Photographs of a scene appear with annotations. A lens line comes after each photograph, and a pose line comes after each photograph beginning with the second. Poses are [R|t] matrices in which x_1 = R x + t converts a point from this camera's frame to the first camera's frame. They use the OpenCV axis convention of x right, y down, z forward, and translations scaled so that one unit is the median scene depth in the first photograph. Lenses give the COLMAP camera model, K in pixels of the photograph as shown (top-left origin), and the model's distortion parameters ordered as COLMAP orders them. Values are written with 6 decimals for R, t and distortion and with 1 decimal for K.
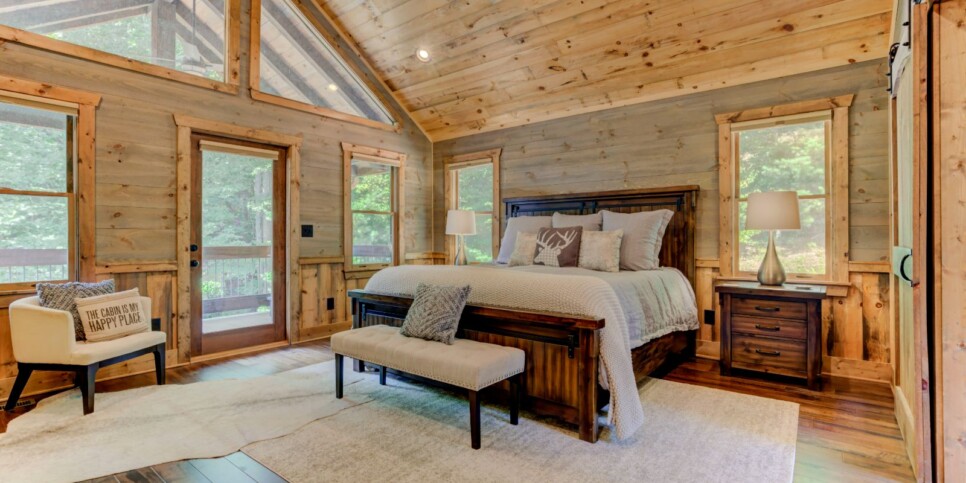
lens RADIAL K [[448.5, 0, 483.2], [0, 448.5, 236.9], [0, 0, 1]] dist [-0.002354, -0.000186]
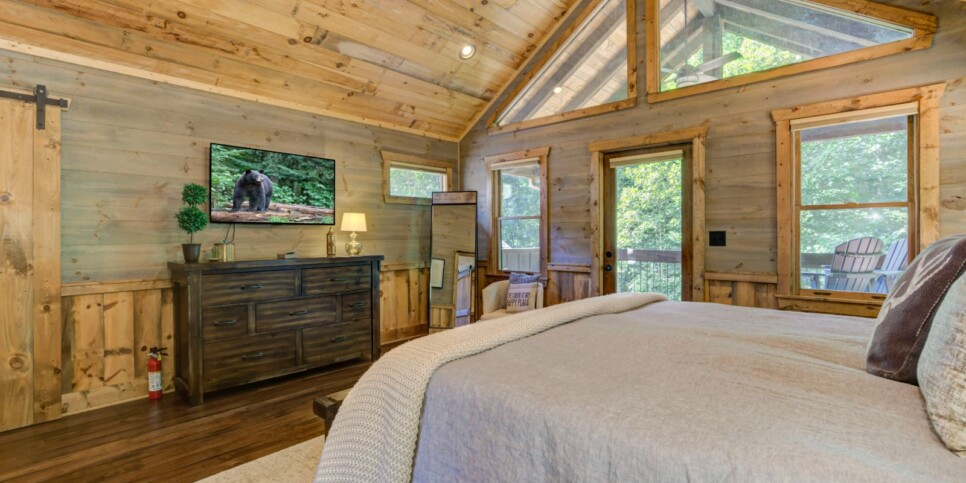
lens RADIAL K [[448.5, 0, 482.6], [0, 448.5, 240.1], [0, 0, 1]] dist [-0.002354, -0.000186]
pose [[-0.068530, 0.004085, -0.997641, 0.438580], [0.000570, 0.999992, 0.004056, -0.014279], [0.997649, -0.000291, -0.068532, 0.640647]]
